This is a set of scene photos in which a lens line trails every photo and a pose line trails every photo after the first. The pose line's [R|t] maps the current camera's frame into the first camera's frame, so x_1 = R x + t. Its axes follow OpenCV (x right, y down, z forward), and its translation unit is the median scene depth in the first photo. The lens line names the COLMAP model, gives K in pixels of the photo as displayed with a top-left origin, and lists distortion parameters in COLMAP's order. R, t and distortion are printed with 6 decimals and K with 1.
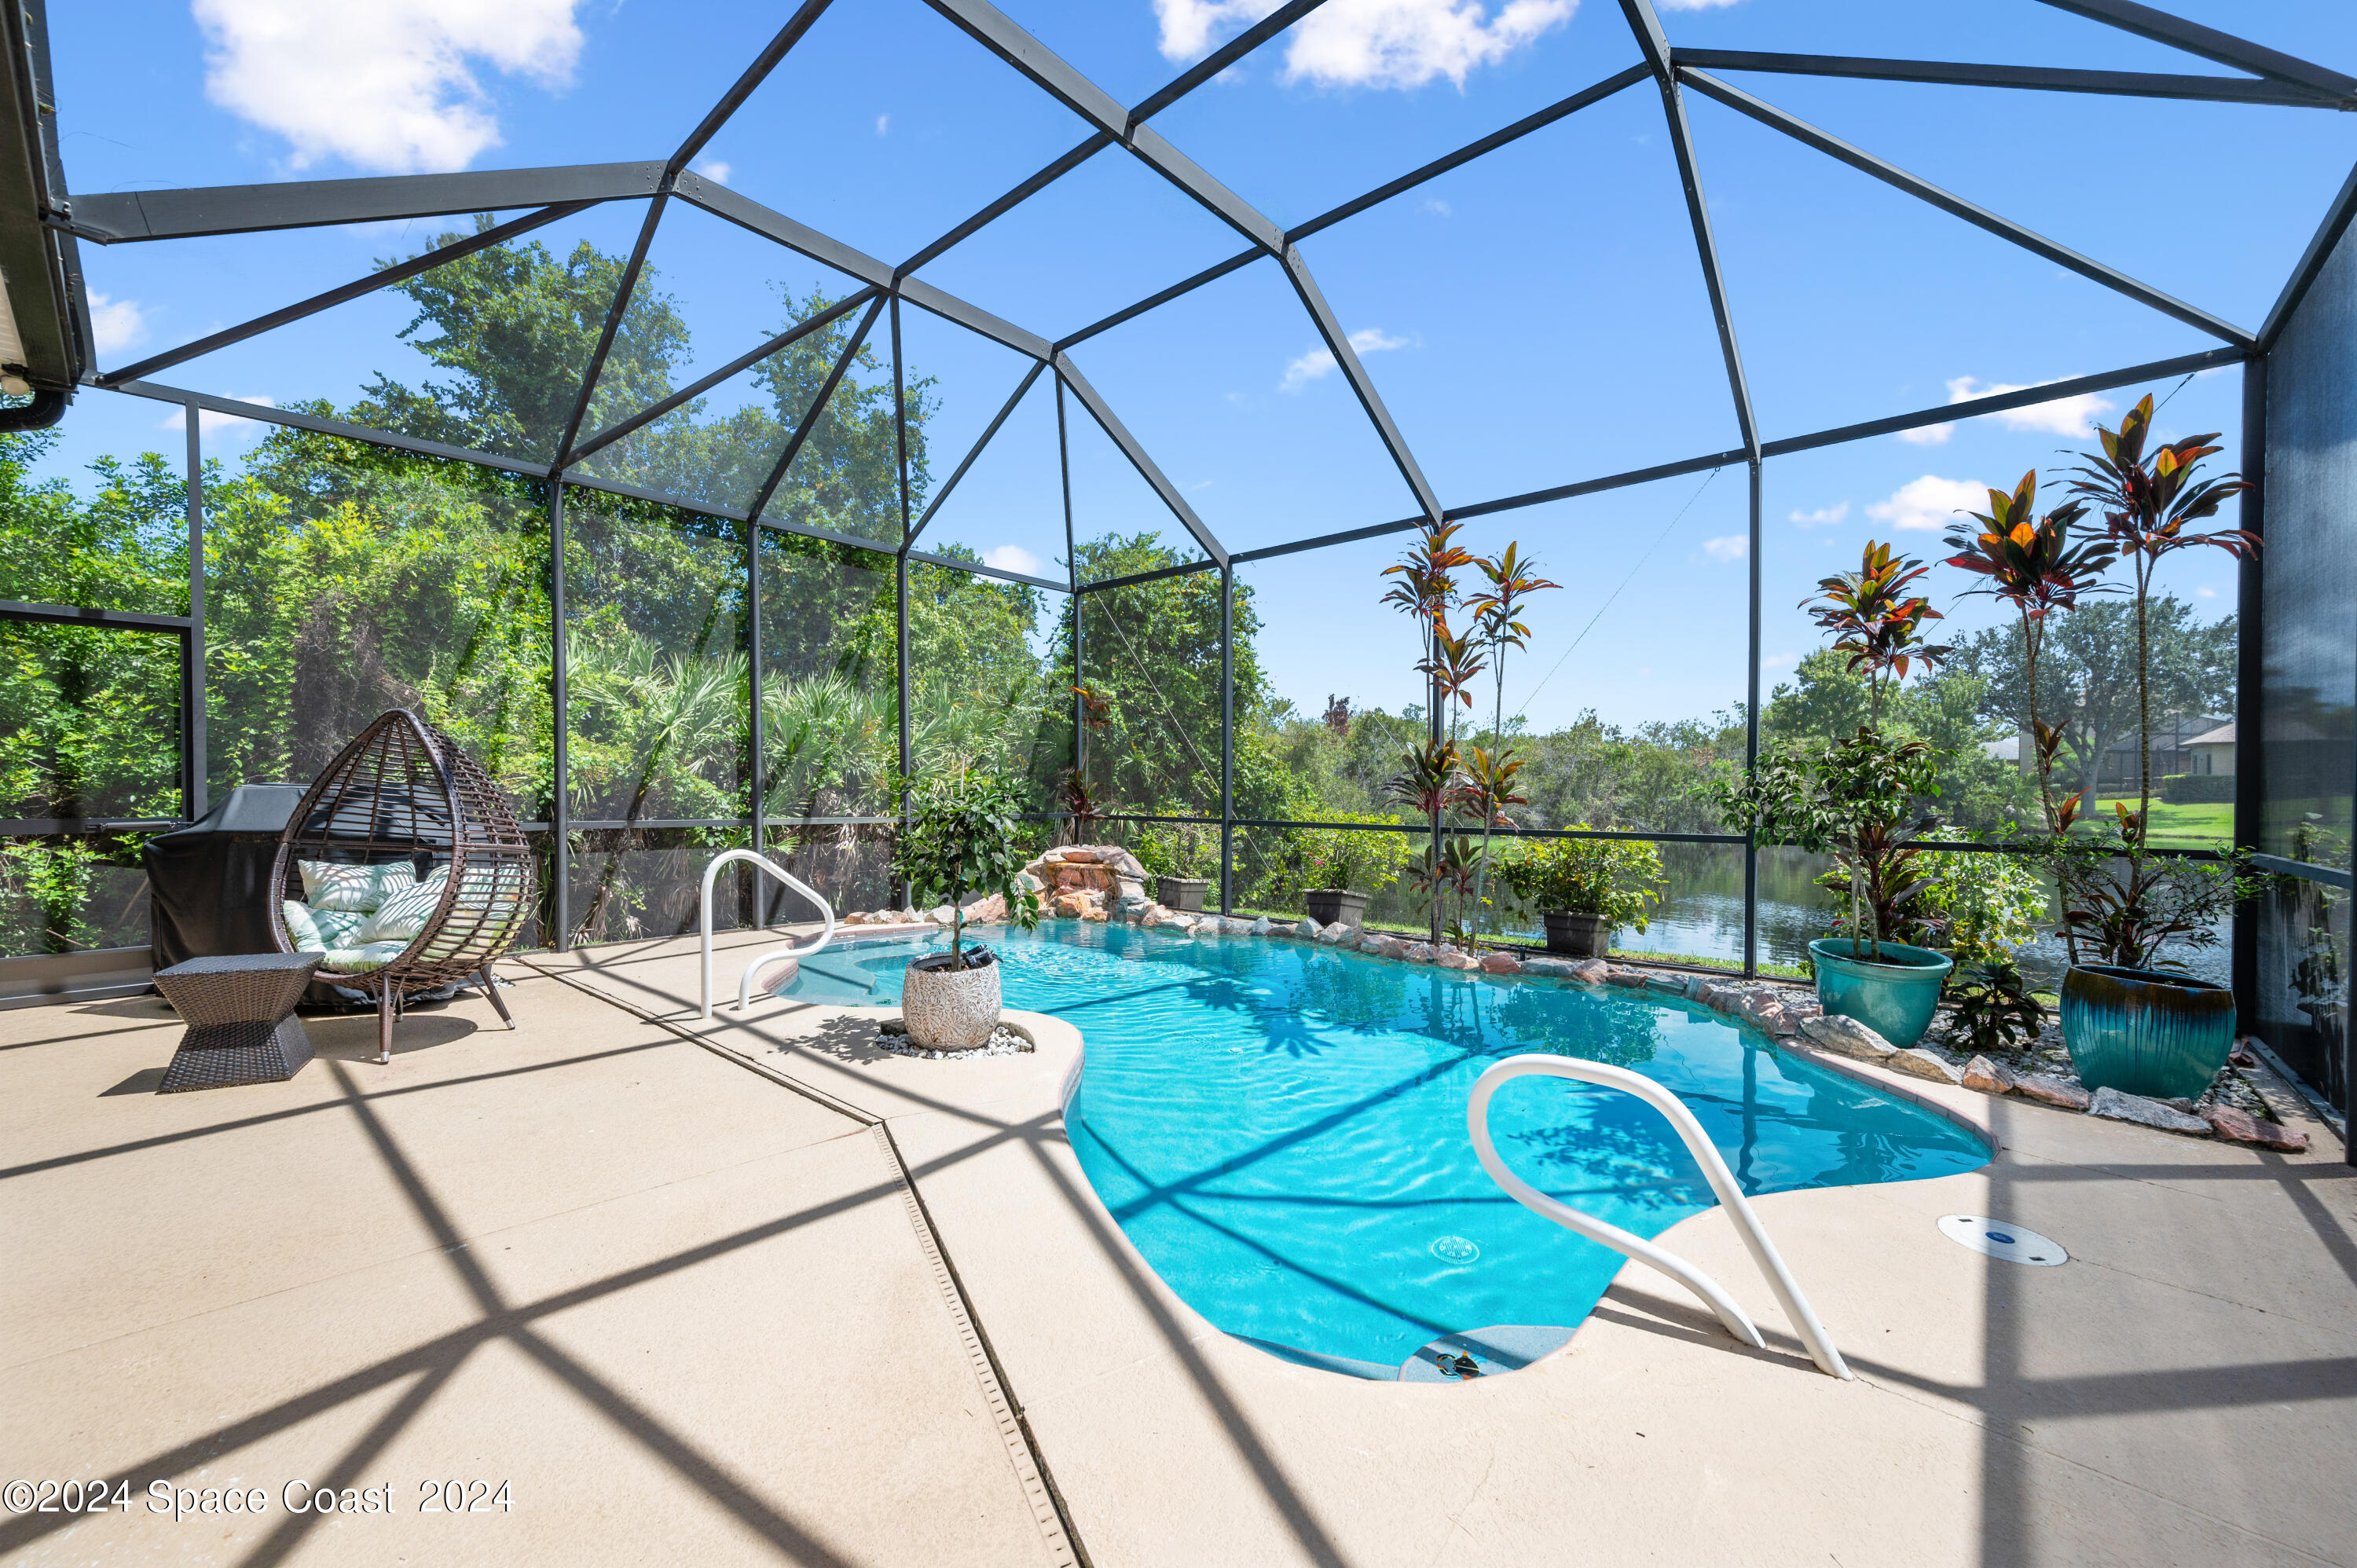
lens RADIAL K [[923.8, 0, 1209.9], [0, 923.8, 793.2], [0, 0, 1]] dist [0.000811, 0.000163]
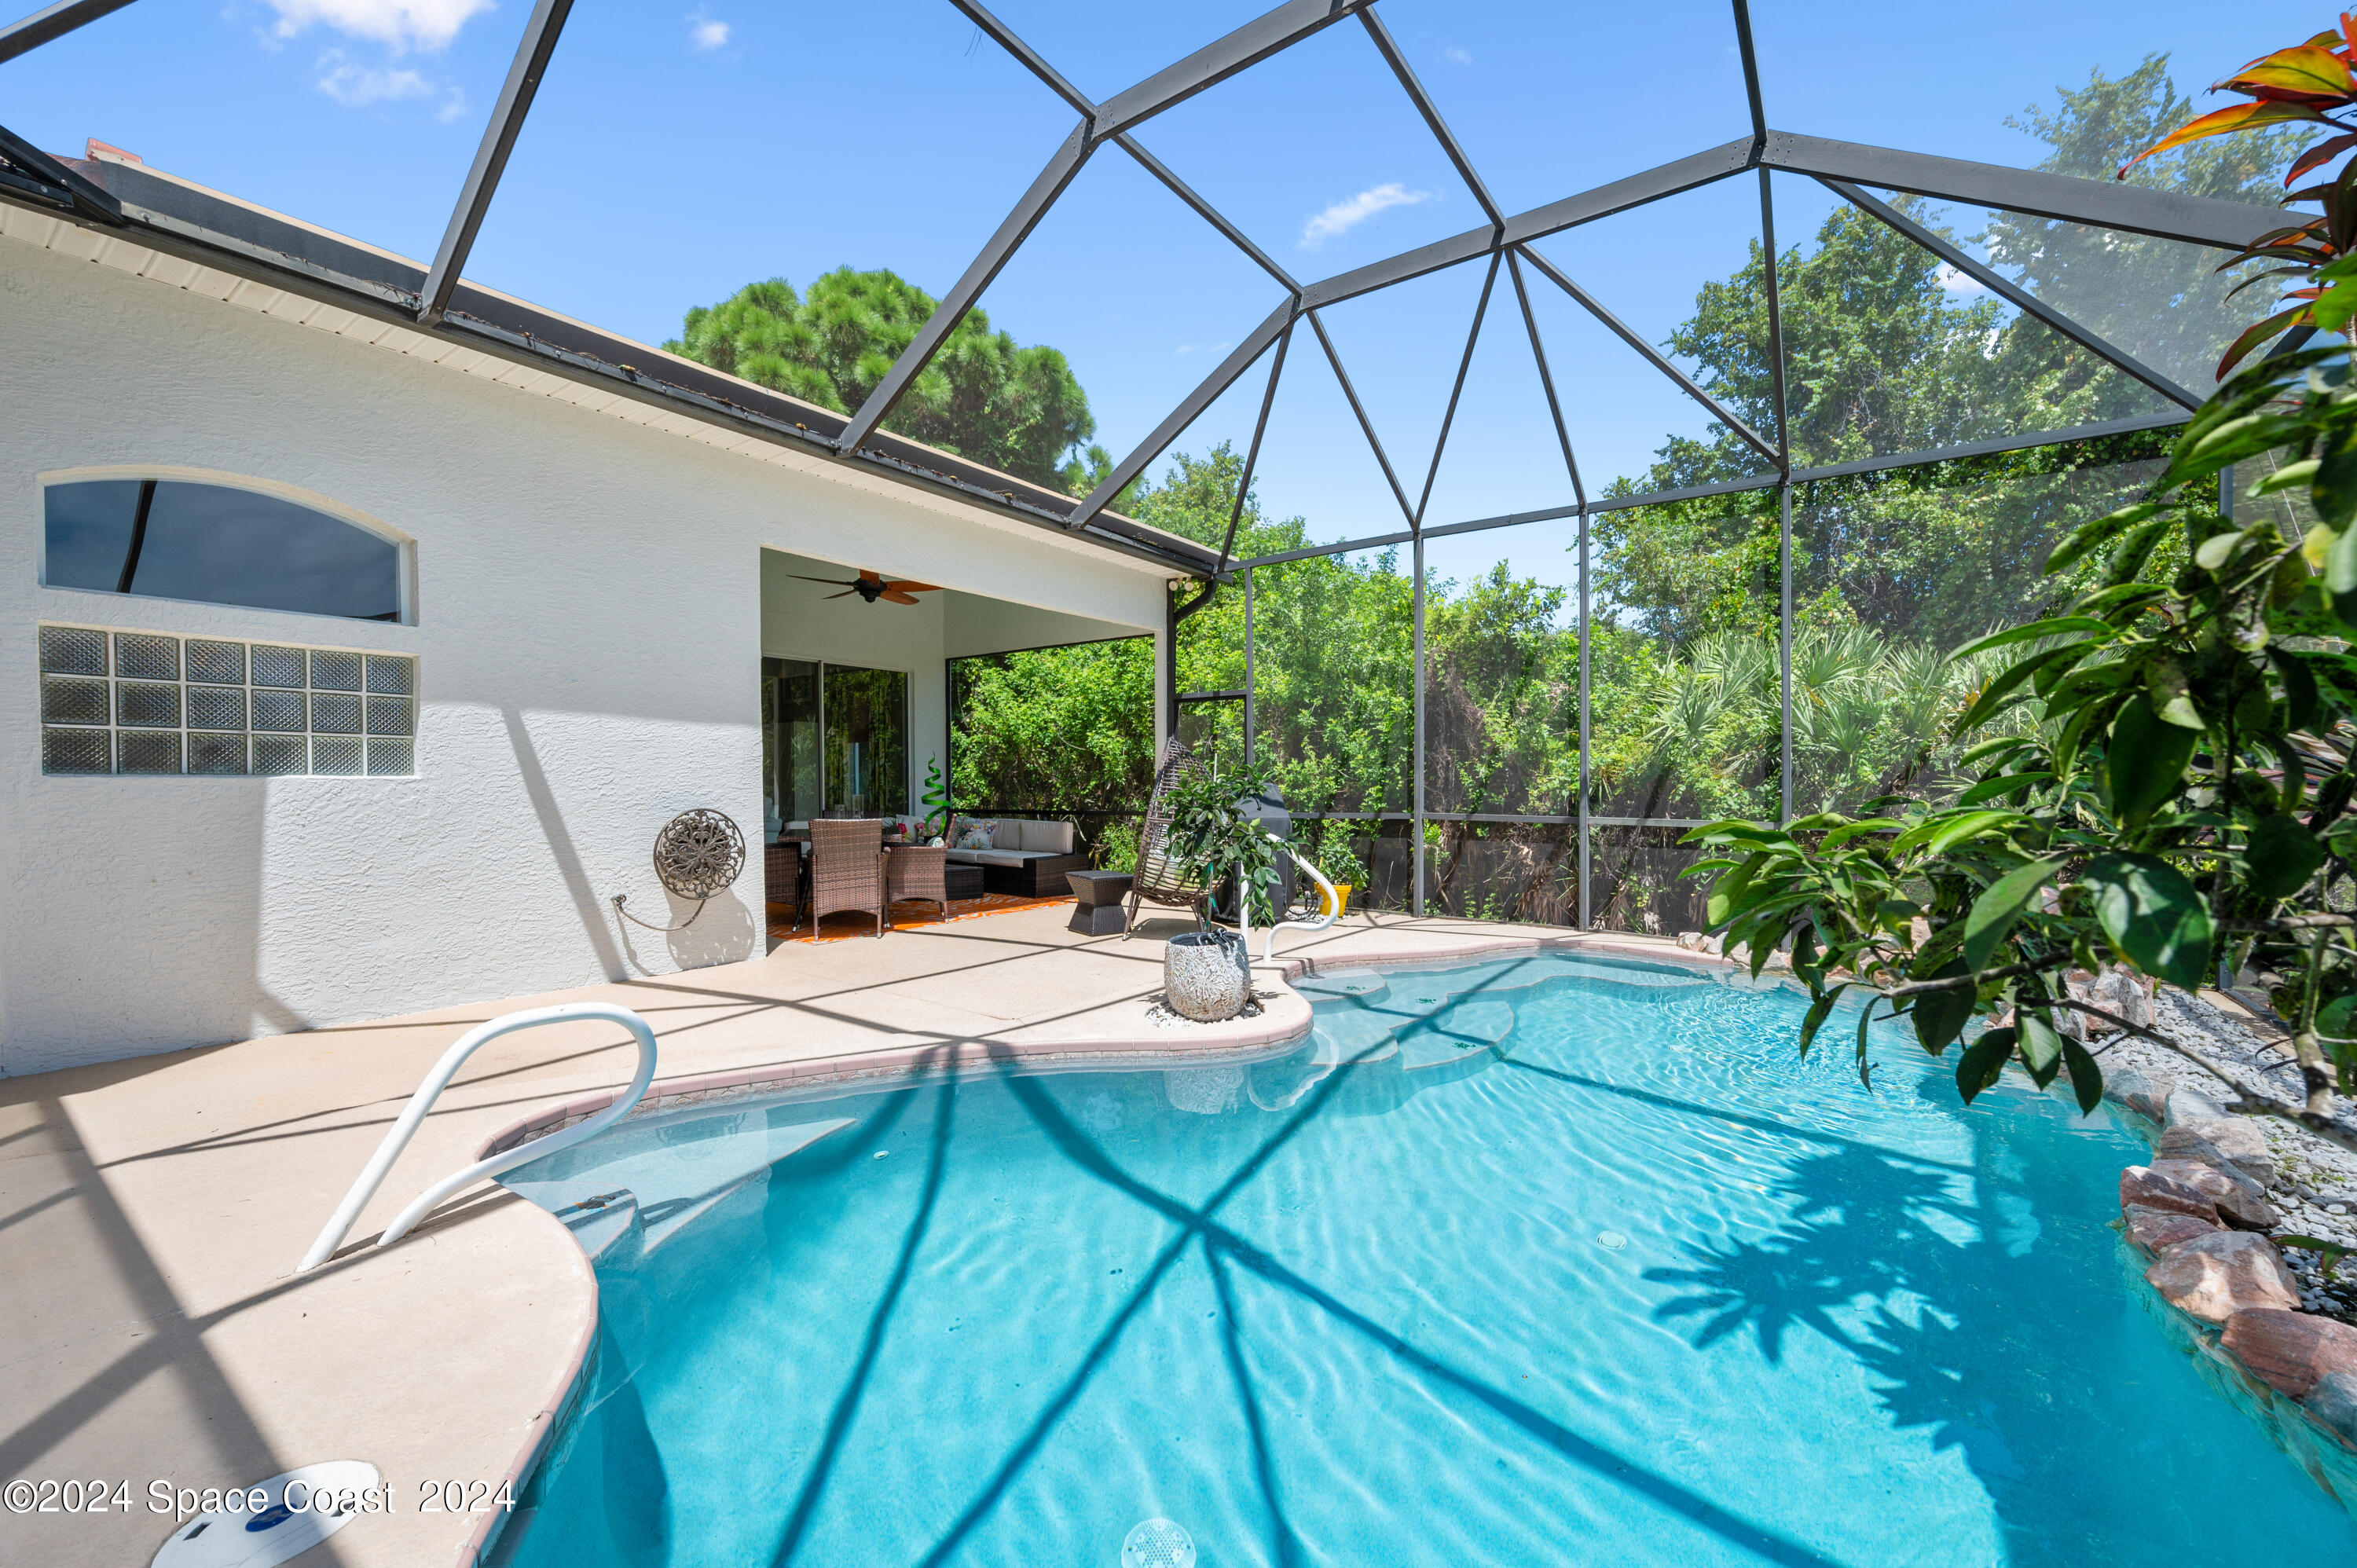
lens RADIAL K [[948.3, 0, 1169.2], [0, 948.3, 793.0], [0, 0, 1]] dist [-0.002939, -0.000326]
pose [[0.065351, 0.006407, -0.997842, 0.544847], [-0.003613, 0.999974, 0.006184, -0.004699], [0.997856, 0.003201, 0.065373, 0.557383]]
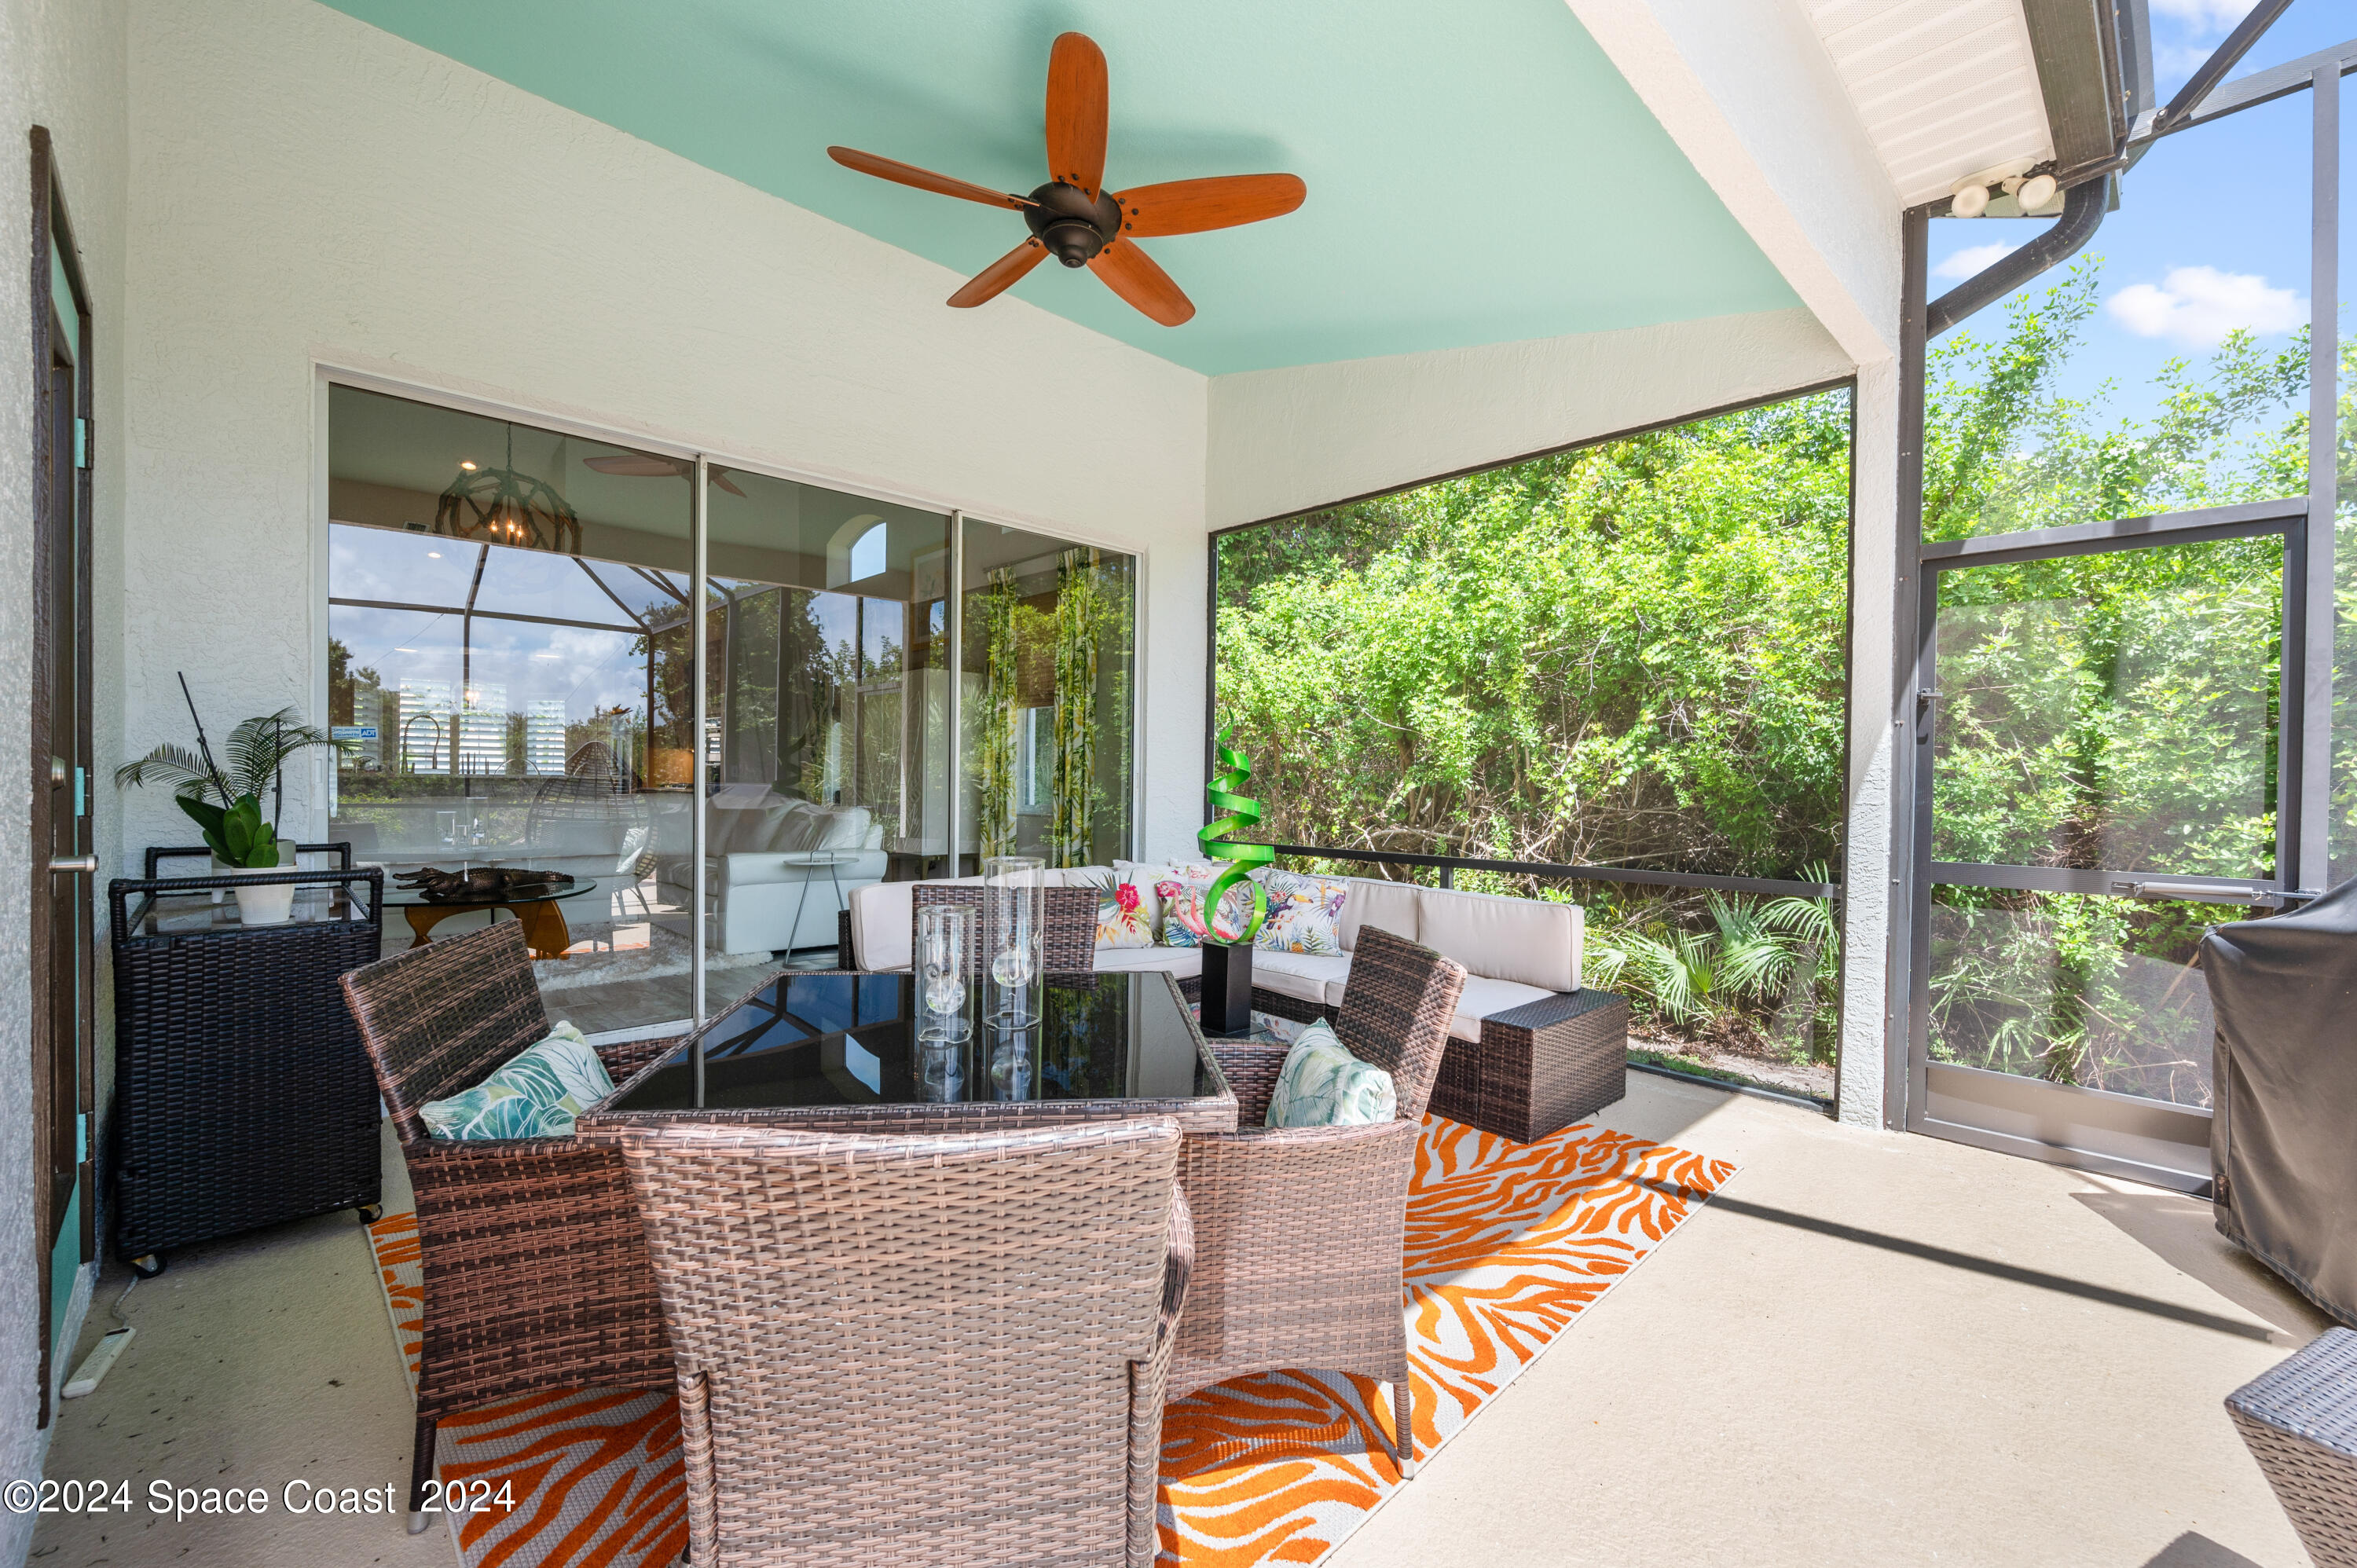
lens RADIAL K [[948.3, 0, 1169.2], [0, 948.3, 793.0], [0, 0, 1]] dist [-0.002939, -0.000326]
pose [[-0.112203, 0.009473, -0.993640, -0.378027], [-0.023904, 0.999639, 0.012230, -0.011713], [0.993398, 0.025124, -0.111936, 0.322688]]
